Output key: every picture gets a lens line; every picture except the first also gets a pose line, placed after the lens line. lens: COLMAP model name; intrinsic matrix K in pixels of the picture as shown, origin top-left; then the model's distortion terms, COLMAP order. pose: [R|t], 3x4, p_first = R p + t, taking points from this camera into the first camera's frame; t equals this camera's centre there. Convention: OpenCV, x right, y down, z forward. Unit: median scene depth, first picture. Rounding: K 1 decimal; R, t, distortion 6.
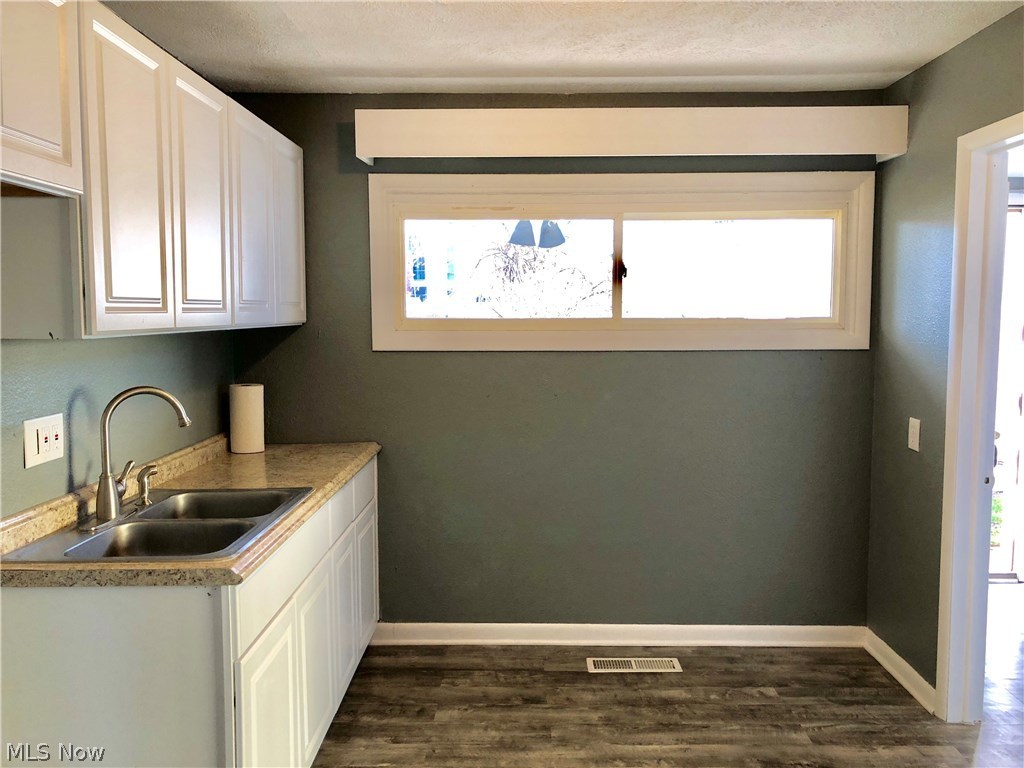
lens RADIAL K [[853.4, 0, 527.1], [0, 853.4, 375.1], [0, 0, 1]] dist [0.033782, -0.010957]
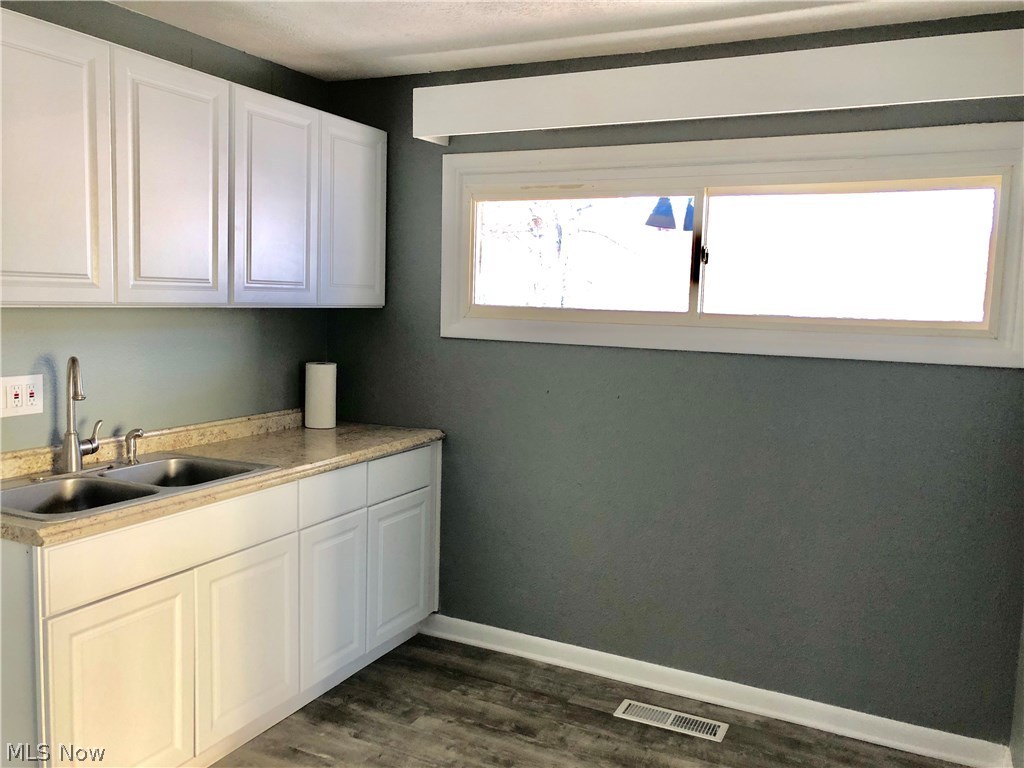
lens RADIAL K [[853.4, 0, 480.6], [0, 853.4, 379.1], [0, 0, 1]] dist [0.033782, -0.010957]
pose [[0.899249, 0.071490, -0.431556, 0.300571], [-0.065073, 0.997440, 0.029636, -0.013018], [0.432570, 0.001433, 0.901599, 0.148623]]
